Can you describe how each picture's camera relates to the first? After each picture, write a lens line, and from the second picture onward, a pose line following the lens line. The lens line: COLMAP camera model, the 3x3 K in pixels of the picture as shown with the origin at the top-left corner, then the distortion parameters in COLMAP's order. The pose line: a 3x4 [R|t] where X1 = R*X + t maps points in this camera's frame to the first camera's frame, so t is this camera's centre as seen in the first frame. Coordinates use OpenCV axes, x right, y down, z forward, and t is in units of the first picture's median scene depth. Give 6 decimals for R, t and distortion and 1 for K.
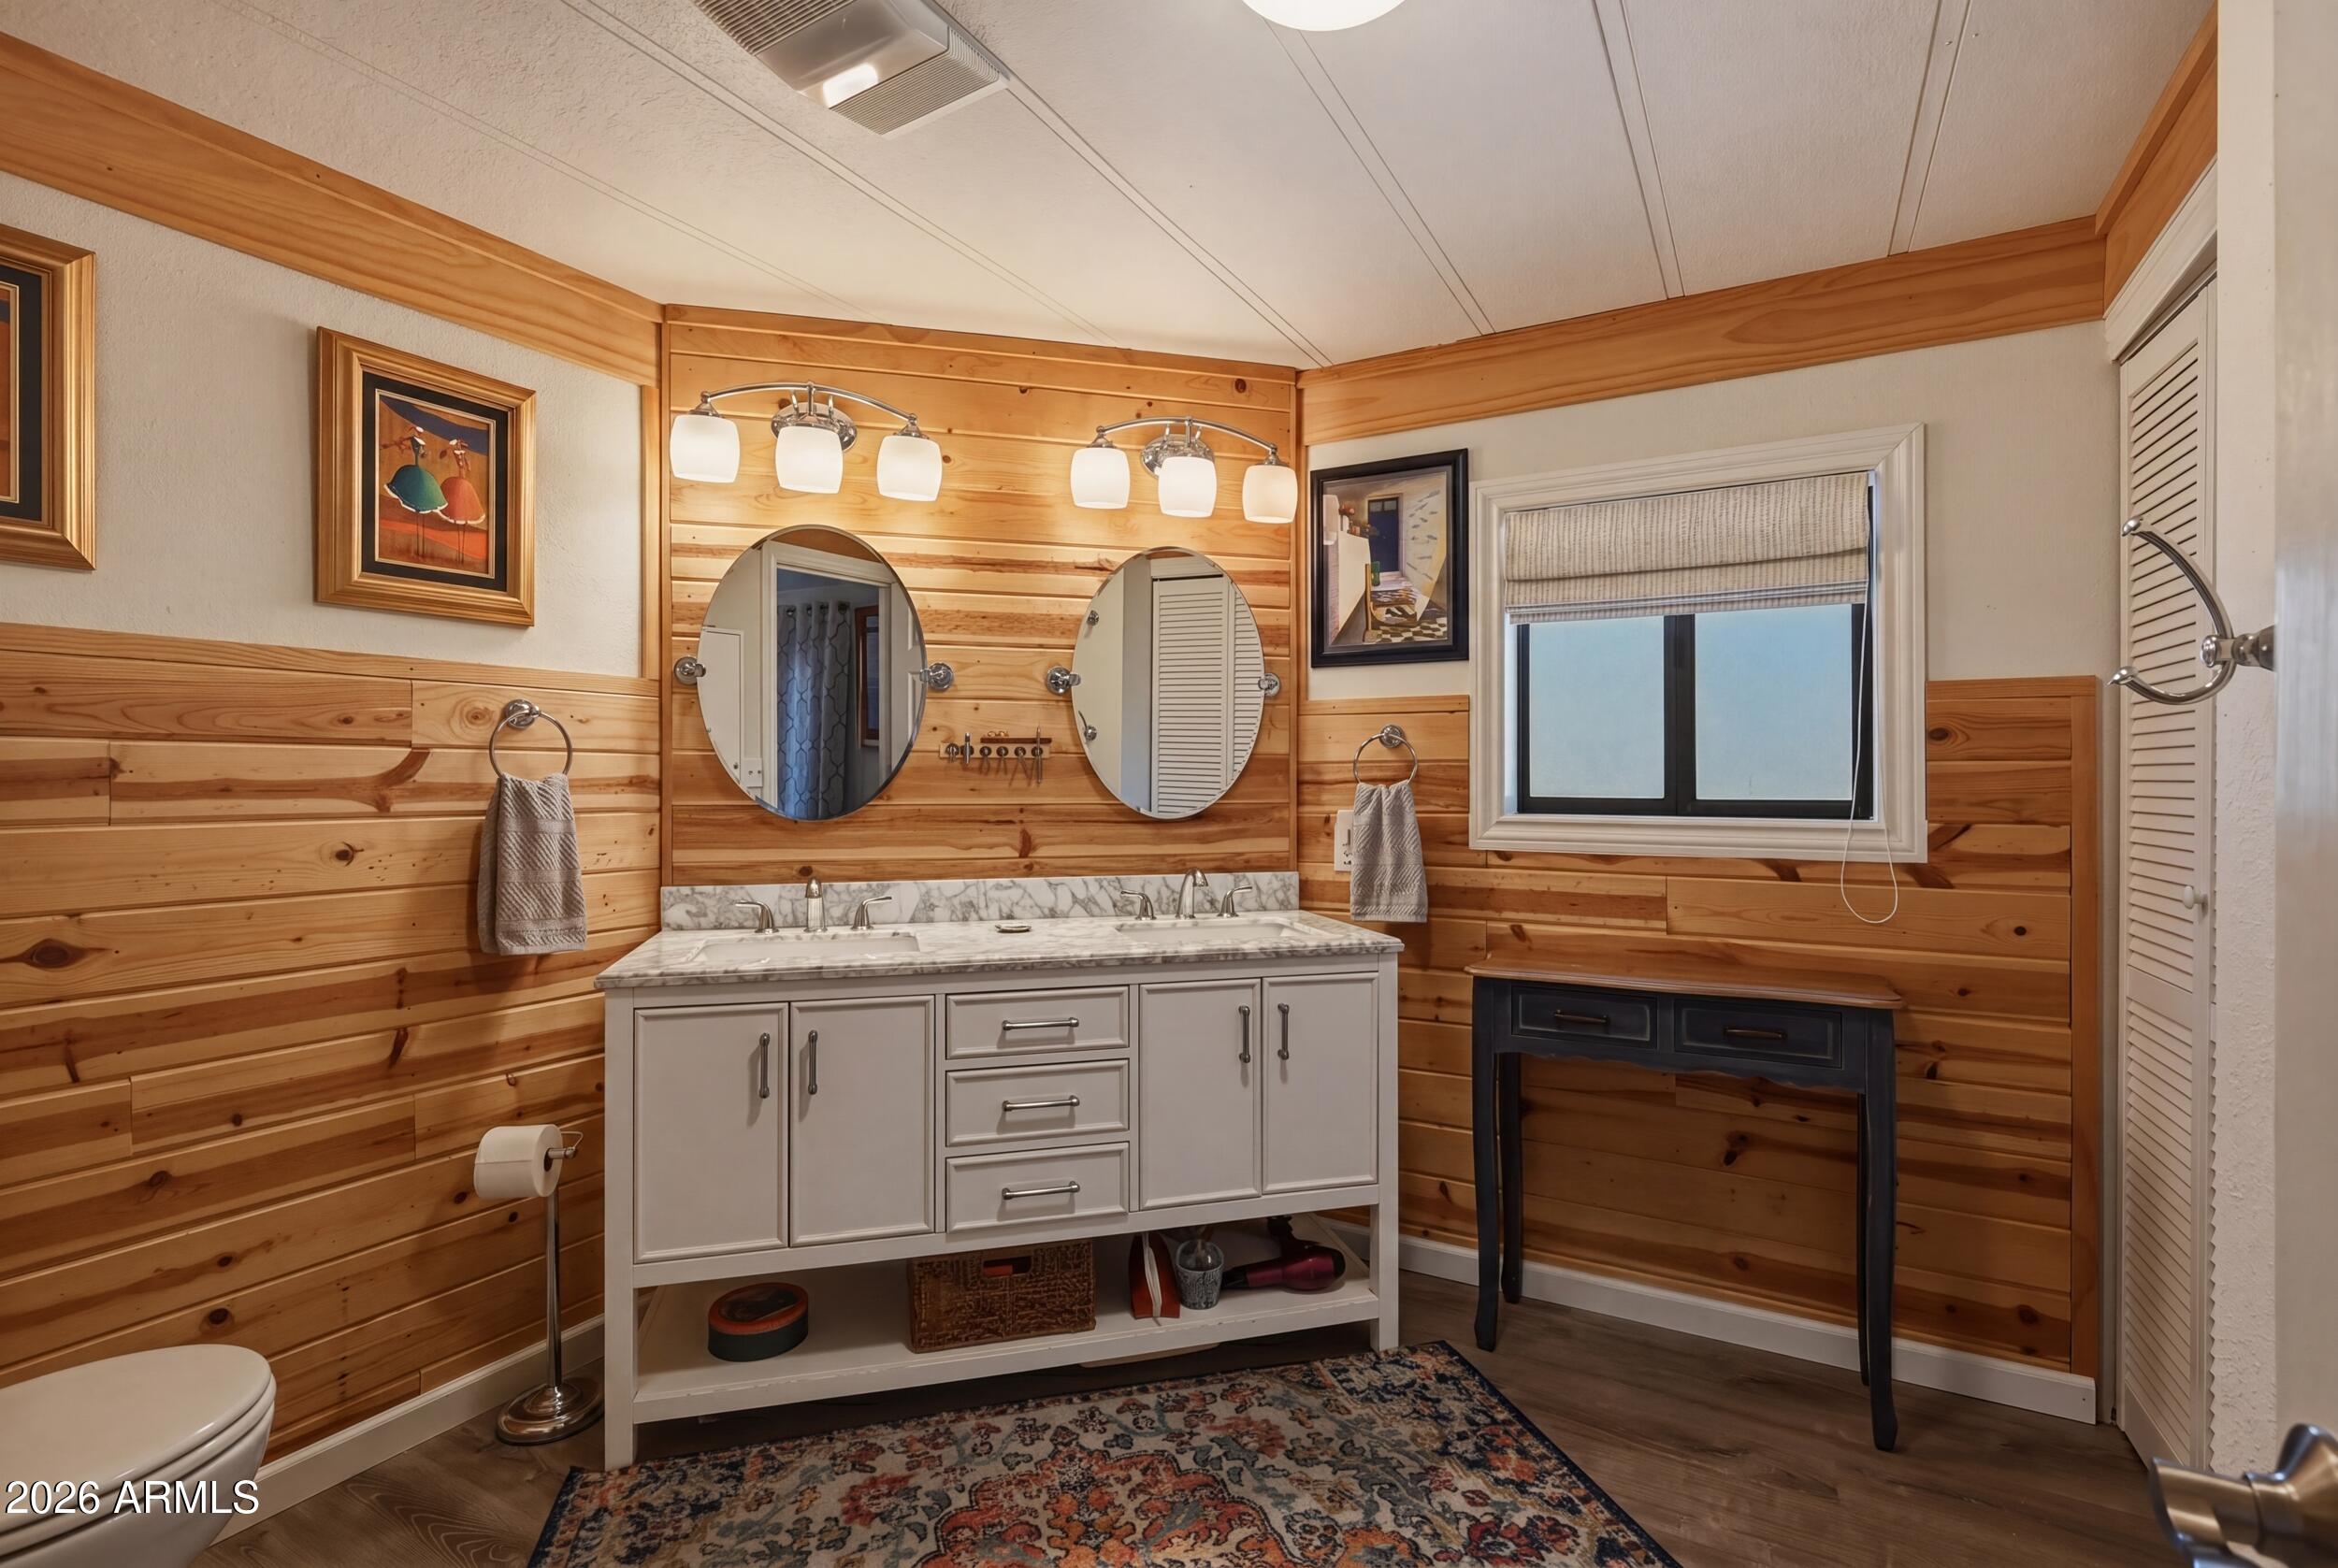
lens RADIAL K [[1115.0, 0, 1186.1], [0, 1115.0, 783.9], [0, 0, 1]] dist [-0.002408, -0.000020]
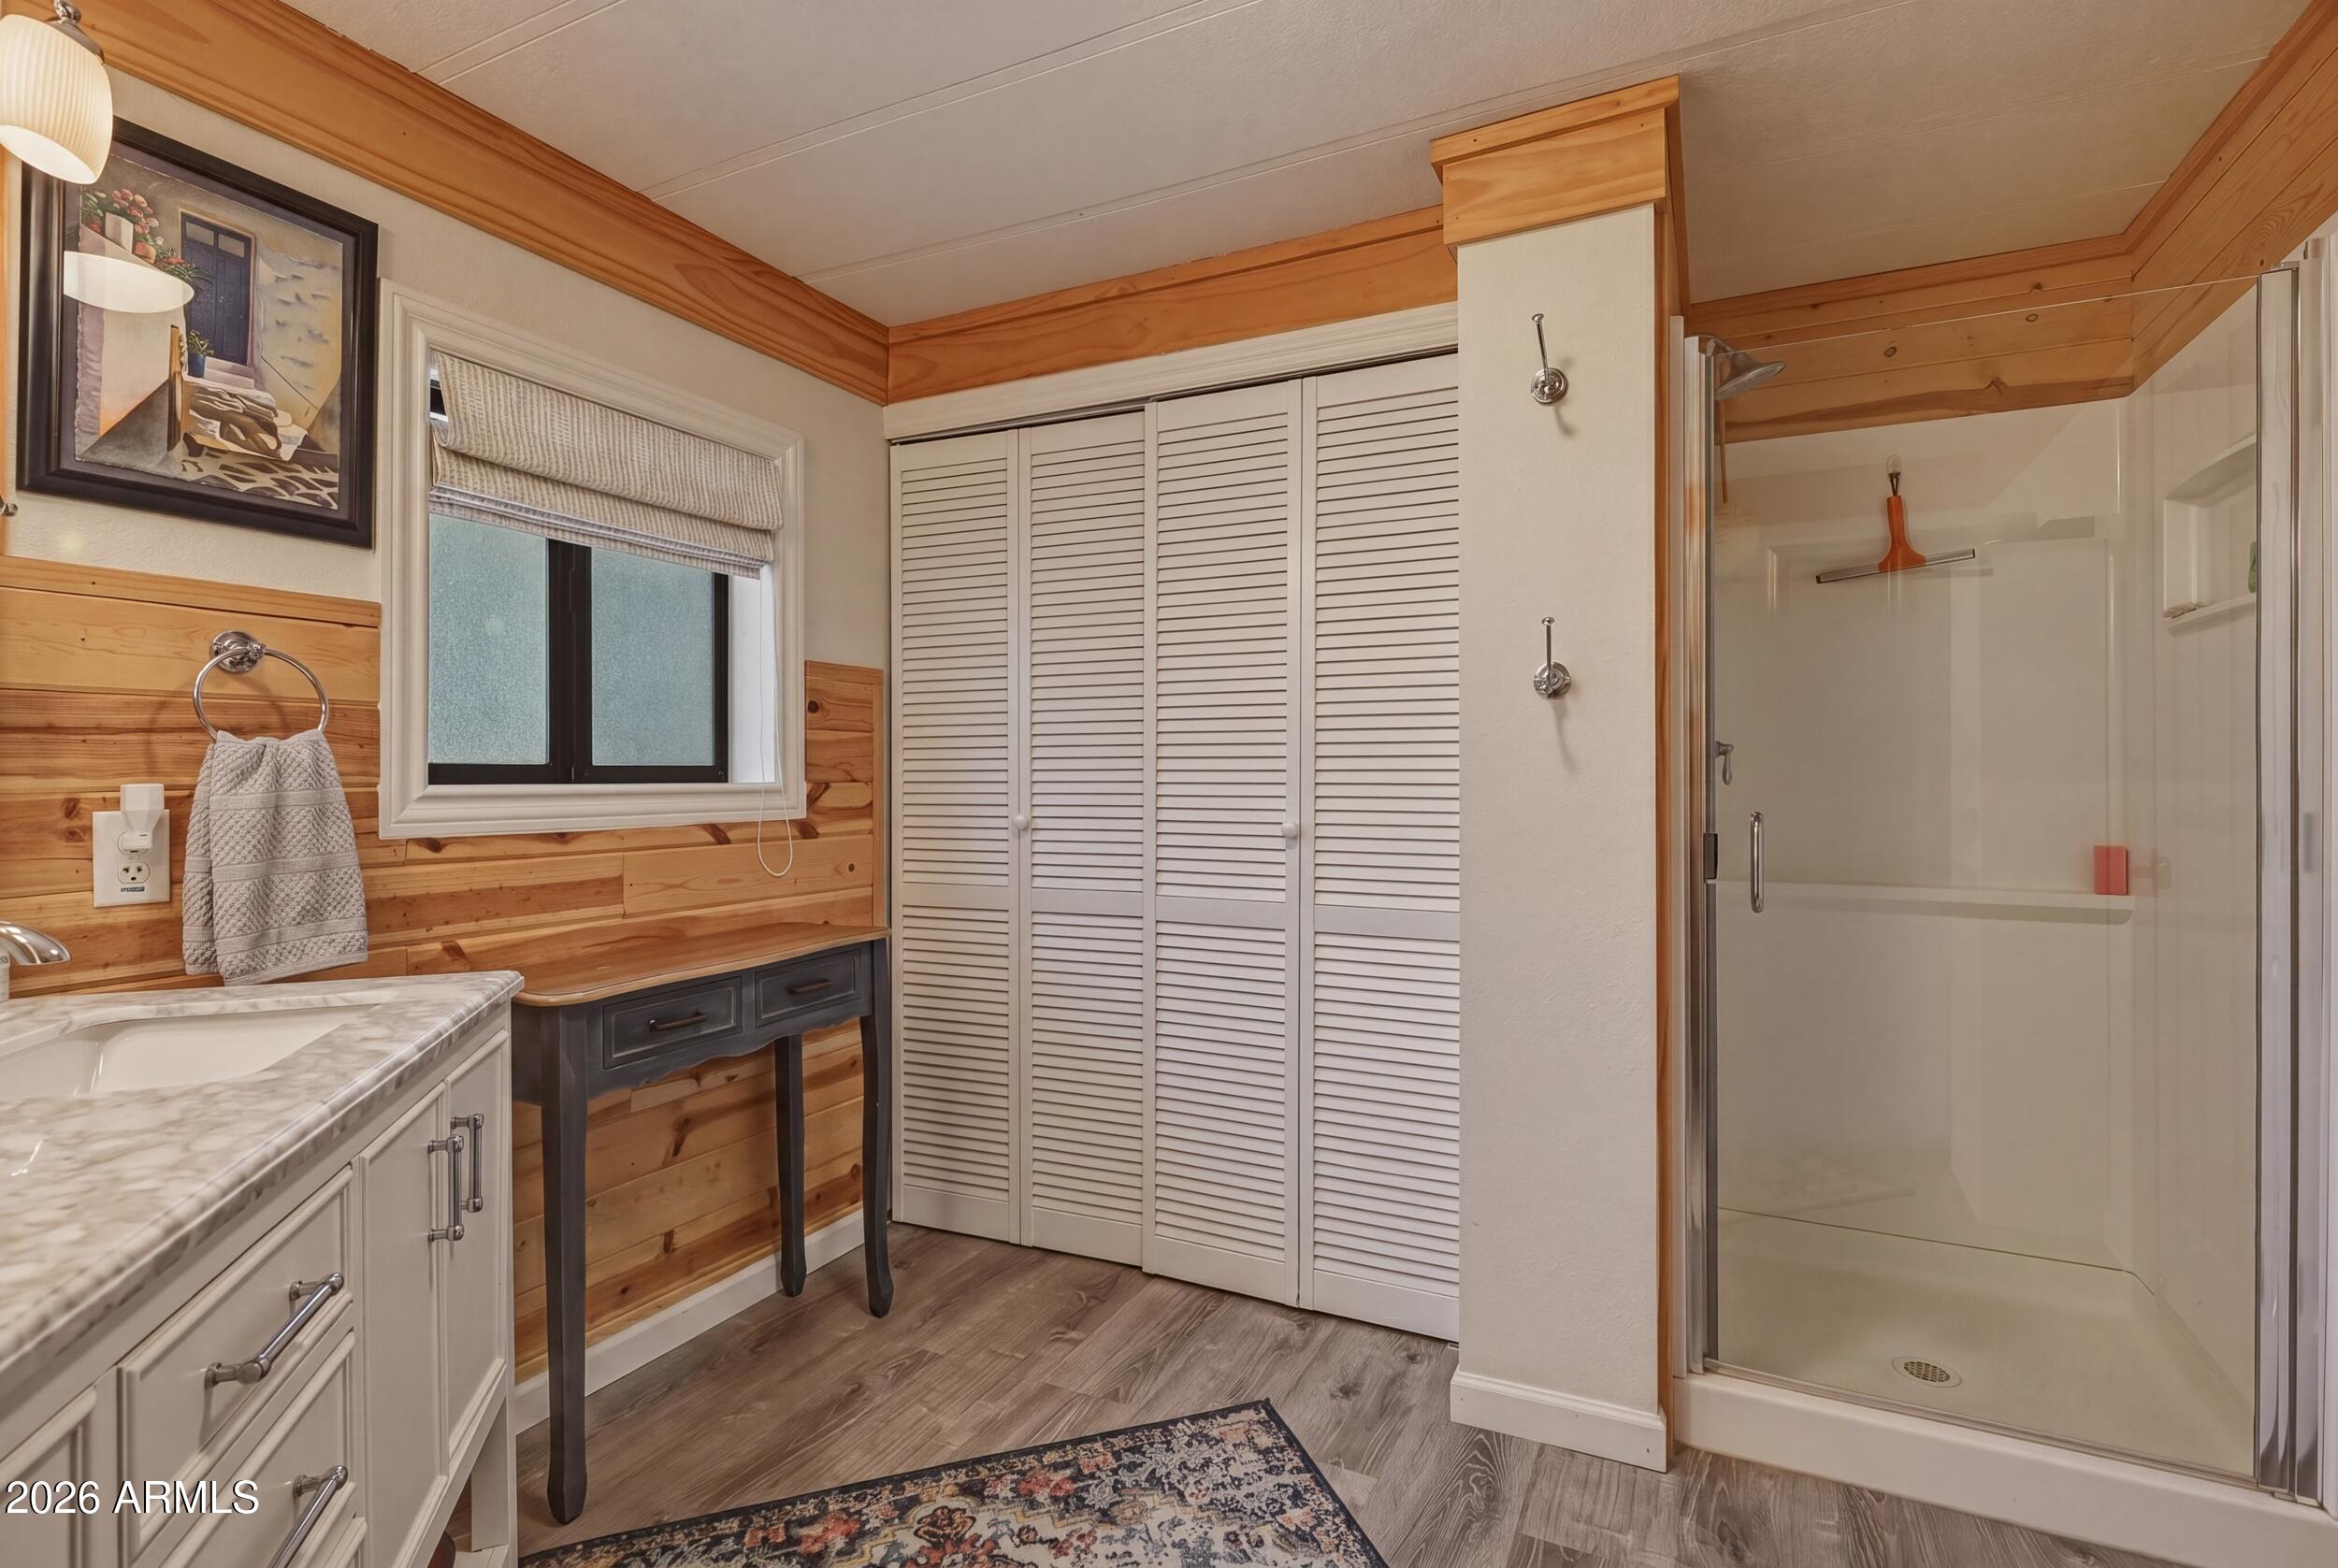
lens RADIAL K [[1115.0, 0, 1192.7], [0, 1115.0, 770.1], [0, 0, 1]] dist [-0.002408, -0.000020]
pose [[-0.070131, 0.002657, 0.997534, -0.441878], [0.008604, 0.999961, -0.002059, 0.023892], [-0.997501, 0.008438, -0.070151, 0.590867]]
